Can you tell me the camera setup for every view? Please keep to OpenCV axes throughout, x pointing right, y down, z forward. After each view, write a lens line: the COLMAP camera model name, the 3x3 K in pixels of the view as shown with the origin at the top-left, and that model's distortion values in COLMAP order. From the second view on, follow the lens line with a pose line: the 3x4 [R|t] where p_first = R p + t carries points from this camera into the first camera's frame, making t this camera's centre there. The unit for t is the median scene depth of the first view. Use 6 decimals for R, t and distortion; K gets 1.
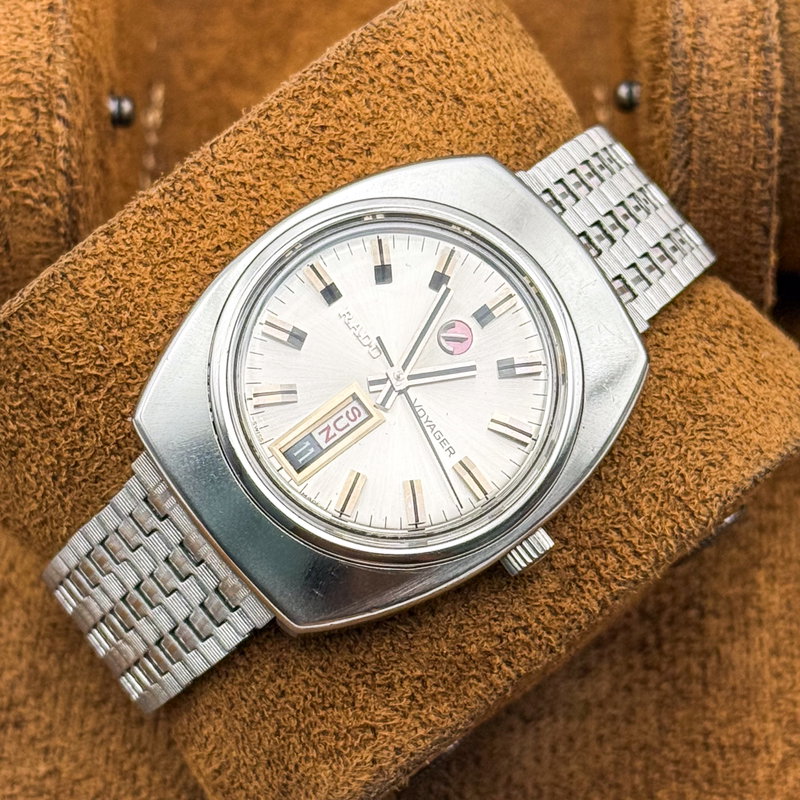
lens RADIAL K [[2787.1, 0, 400.0], [0, 2787.1, 400.0], [0, 0, 1]] dist [0.139588, -1.304217]
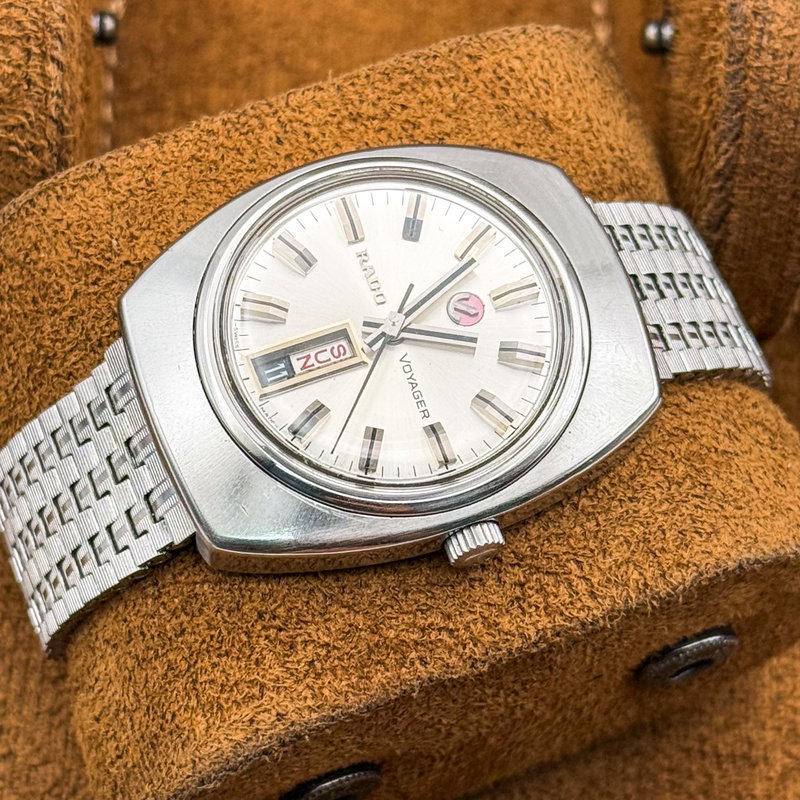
lens RADIAL K [[2787.1, 0, 400.0], [0, 2787.1, 400.0], [0, 0, 1]] dist [0.139588, -1.304217]
pose [[0.955416, 0.261266, -0.137549, 0.133459], [-0.287749, 0.928321, -0.235415, 0.229550], [0.066183, 0.264499, 0.962112, 0.091879]]
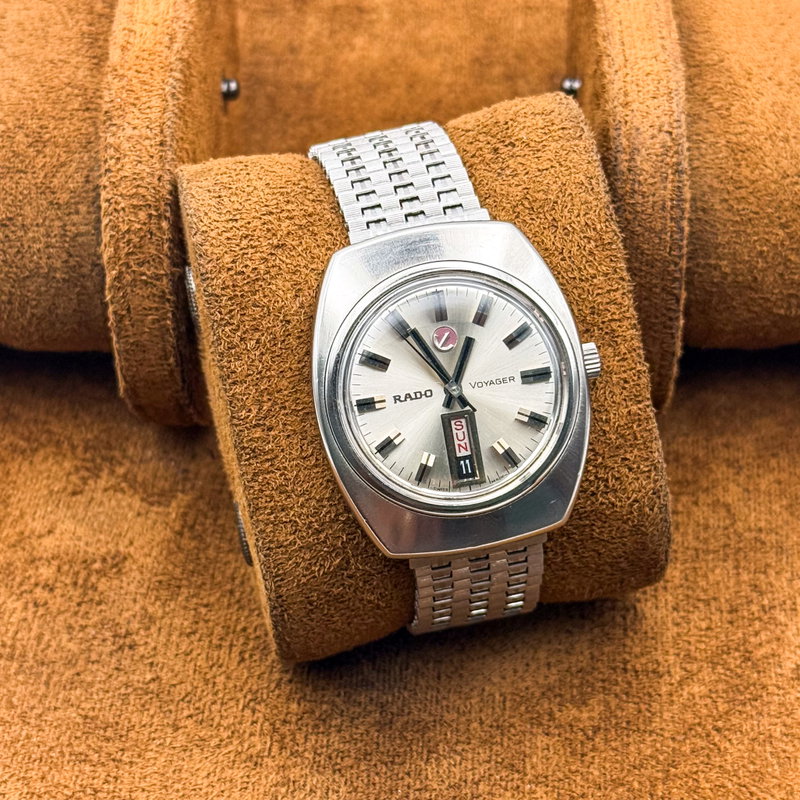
lens RADIAL K [[2097.0, 0, 400.0], [0, 2097.0, 400.0], [0, 0, 1]] dist [0.113656, -0.157716]
pose [[0.471091, -0.881219, -0.039074, 0.023111], [0.854680, 0.445051, 0.267306, -0.313281], [-0.218165, -0.159321, 0.962819, -0.056767]]
